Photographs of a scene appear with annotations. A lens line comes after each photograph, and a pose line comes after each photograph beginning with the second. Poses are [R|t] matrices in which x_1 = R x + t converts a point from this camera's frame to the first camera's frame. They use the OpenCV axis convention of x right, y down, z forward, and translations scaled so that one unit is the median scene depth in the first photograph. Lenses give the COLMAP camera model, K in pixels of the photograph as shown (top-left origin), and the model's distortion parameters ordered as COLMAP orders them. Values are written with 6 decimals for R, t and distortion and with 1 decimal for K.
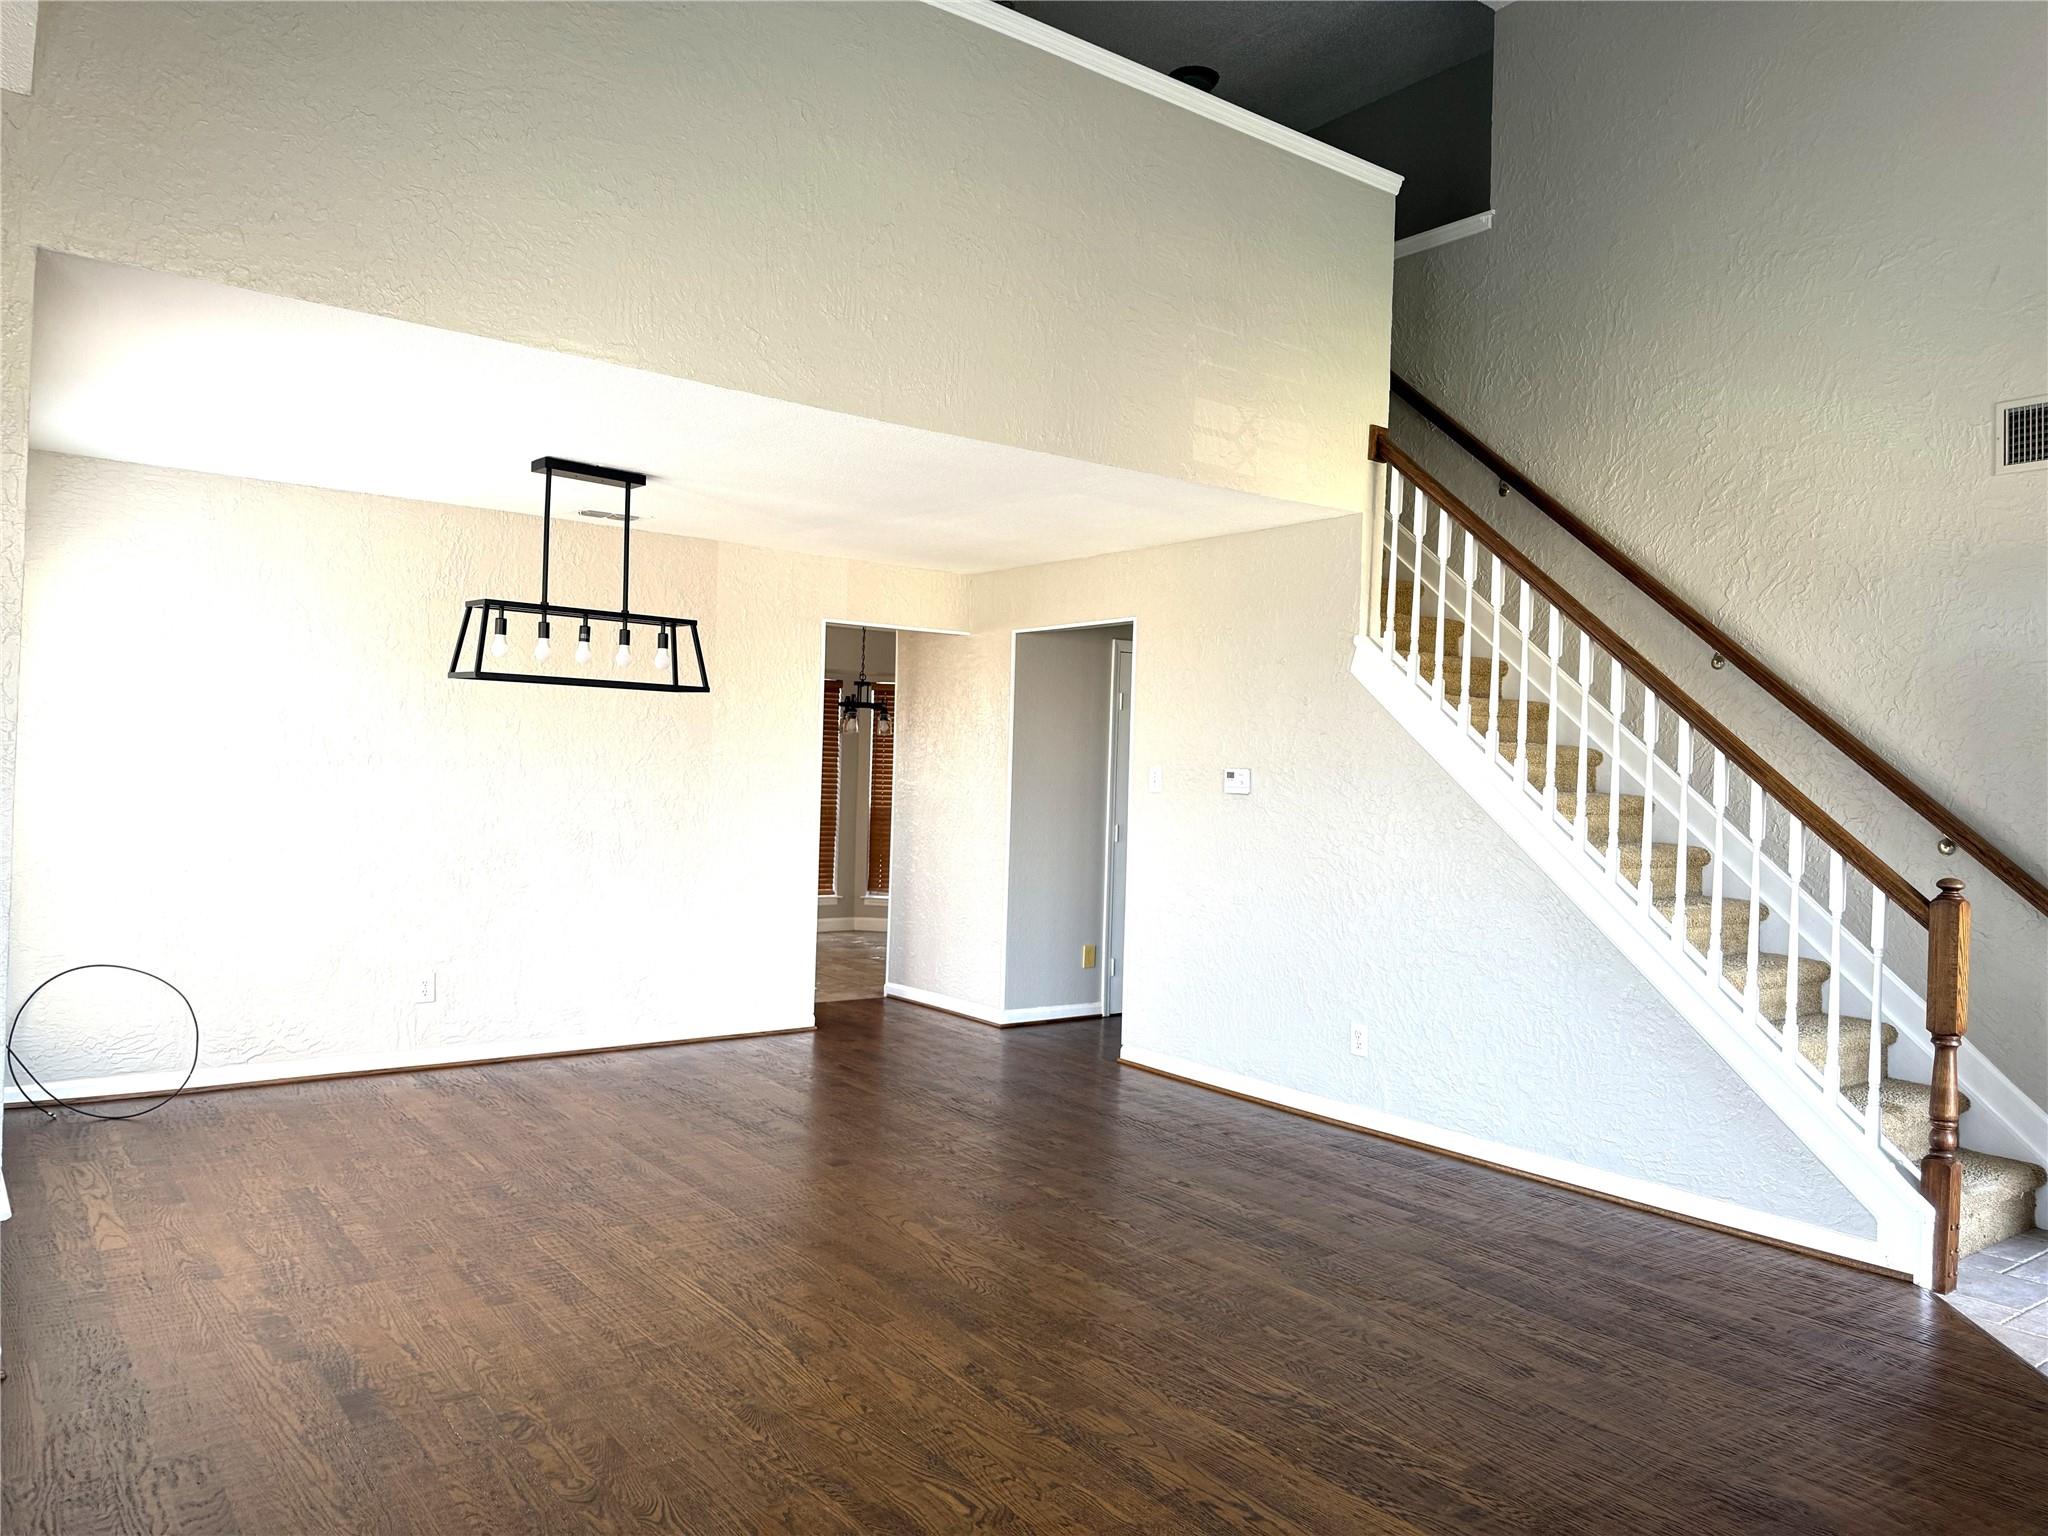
lens RADIAL K [[1443.3, 0, 1027.5], [0, 1443.3, 766.5], [0, 0, 1]] dist [0.043775, -0.043968]
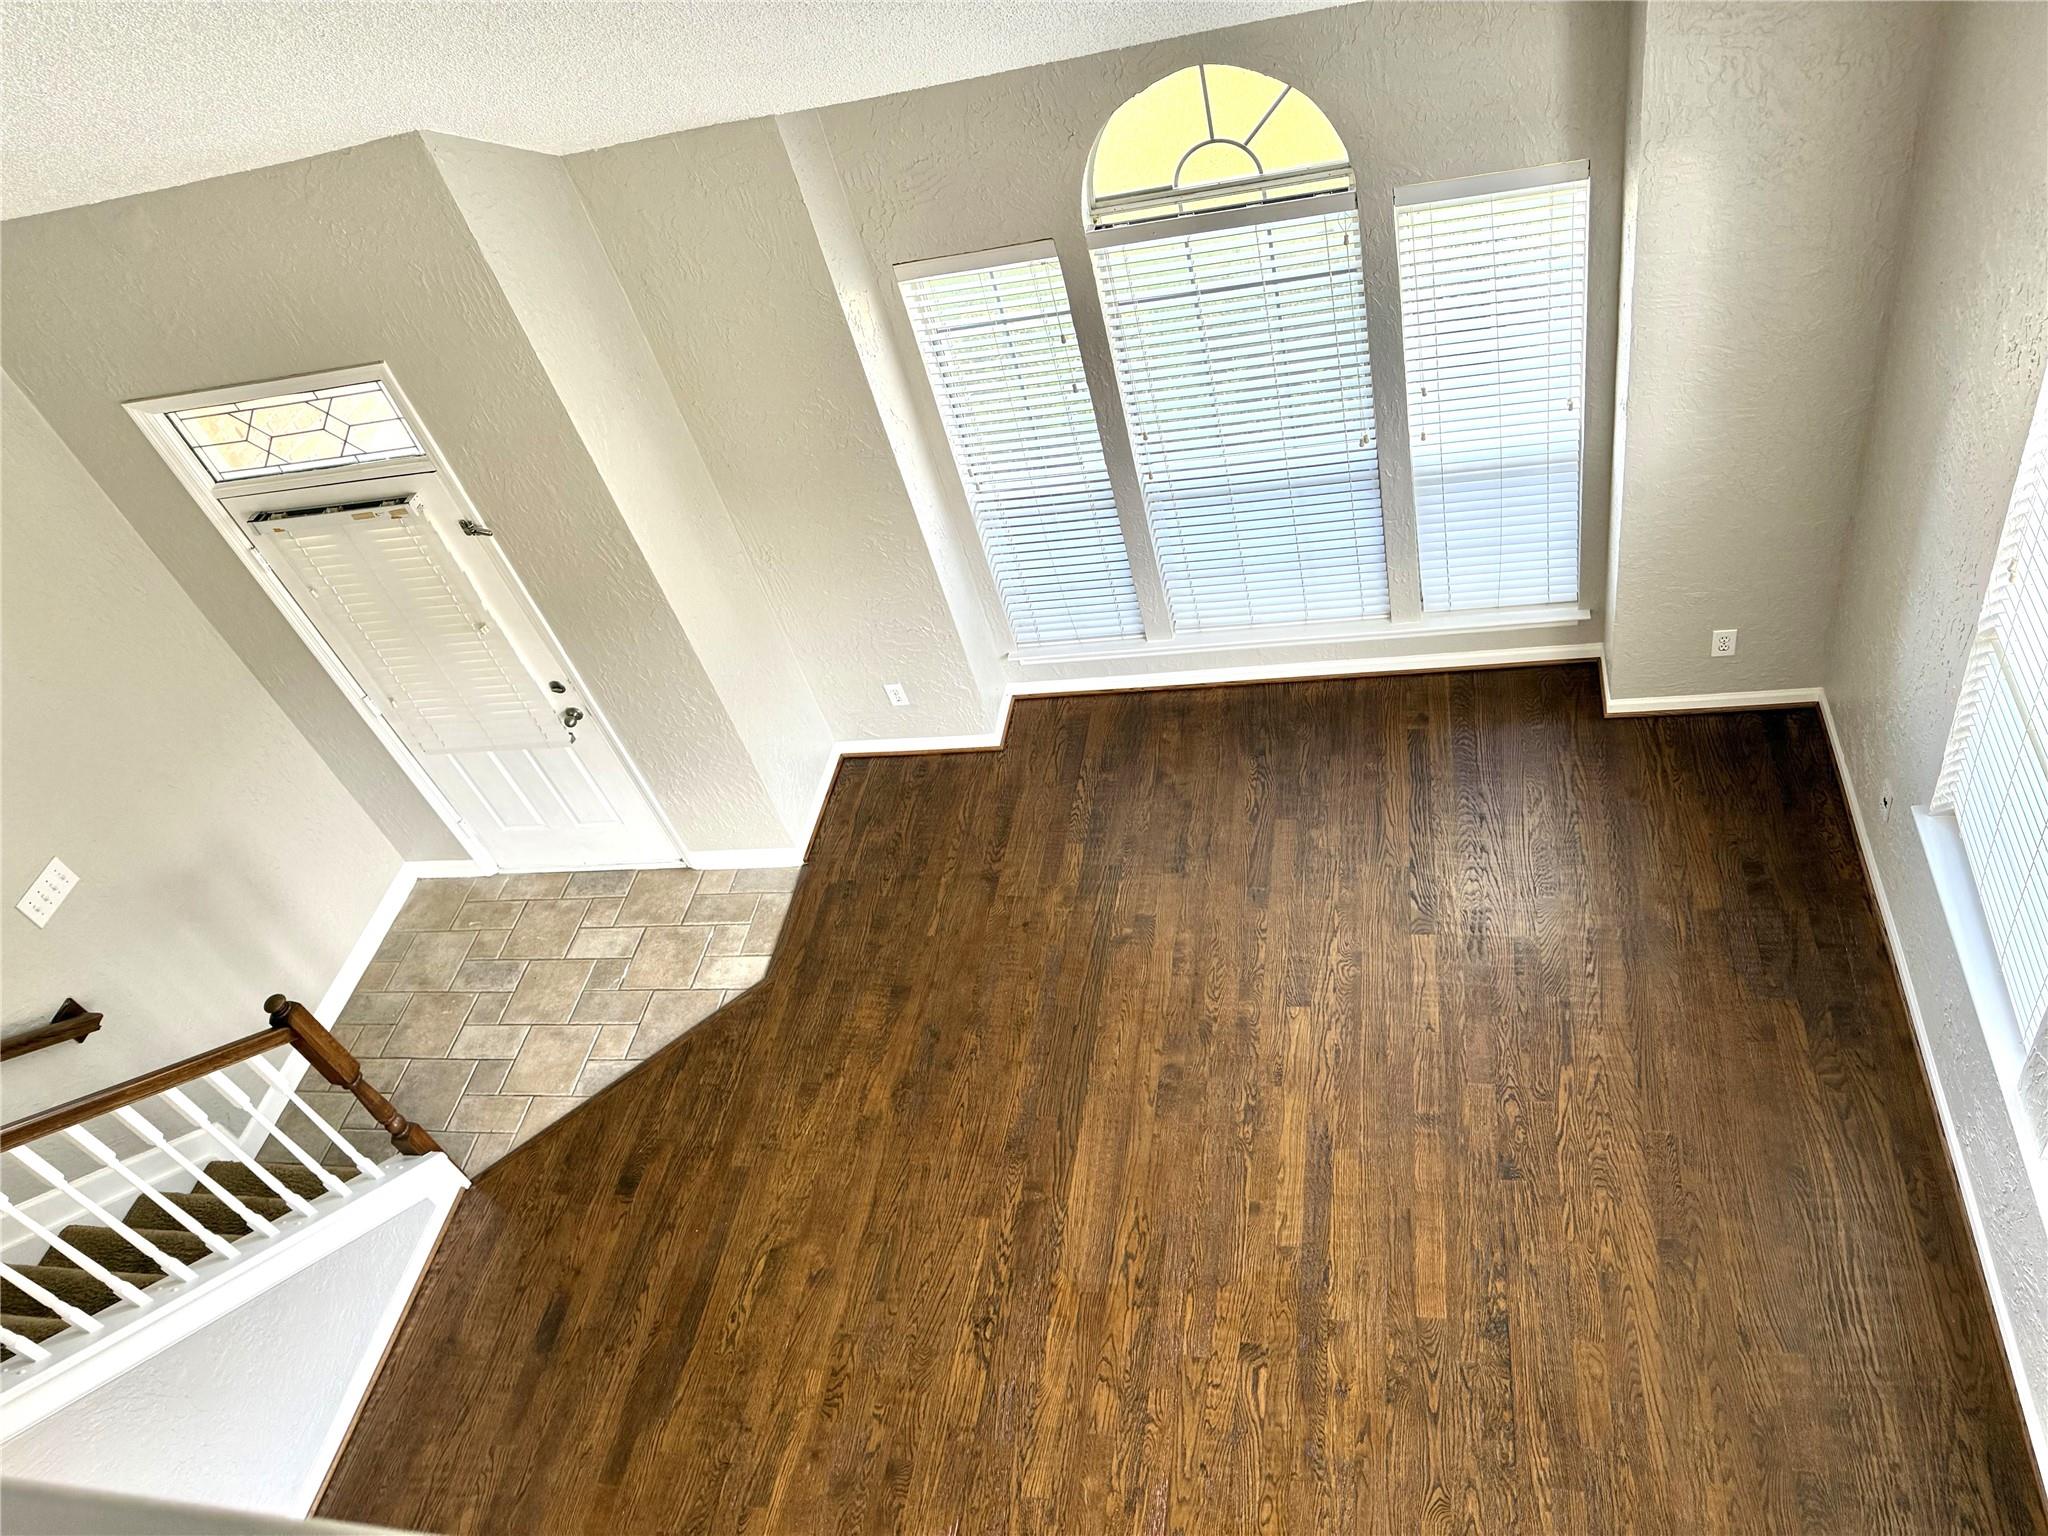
lens RADIAL K [[1443.3, 0, 1027.5], [0, 1443.3, 766.5], [0, 0, 1]] dist [0.043775, -0.043968]
pose [[-0.668816, -0.421683, 0.612265, -0.268449], [0.215686, 0.678086, 0.702623, -0.520295], [-0.711453, 0.601982, -0.362564, 0.655467]]
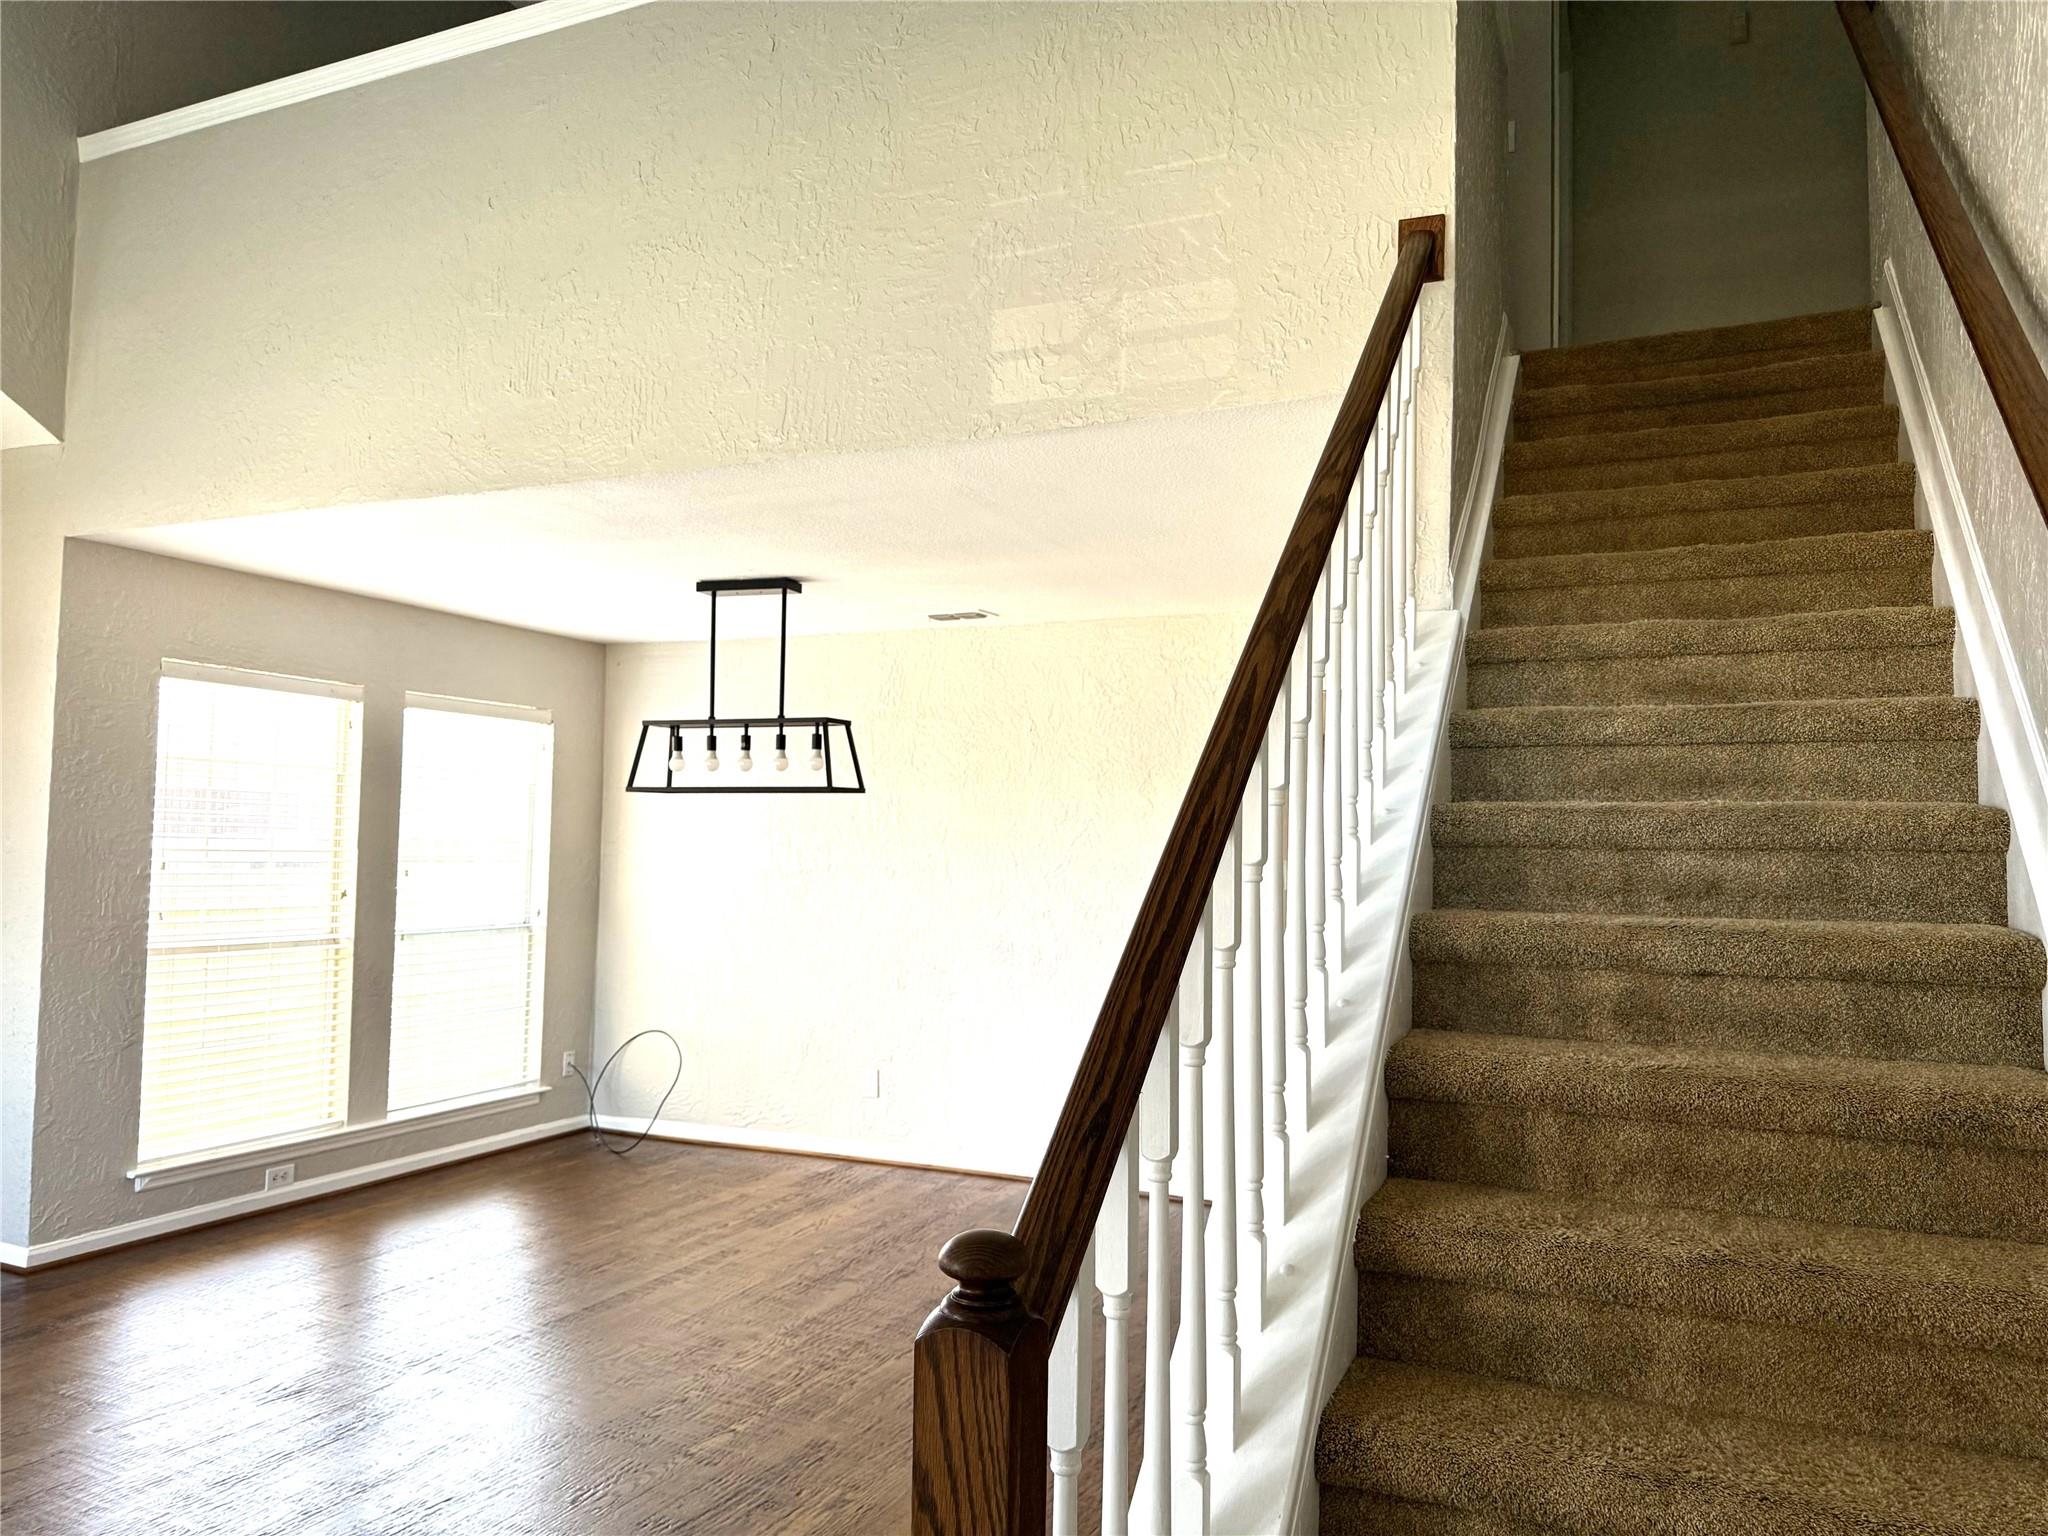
lens RADIAL K [[1443.3, 0, 1027.5], [0, 1443.3, 766.5], [0, 0, 1]] dist [0.043775, -0.043968]
pose [[0.493282, -0.070851, -0.866979, 0.669928], [0.001650, 0.996752, -0.080518, 0.007643], [0.869868, 0.038287, 0.491796, 0.664734]]
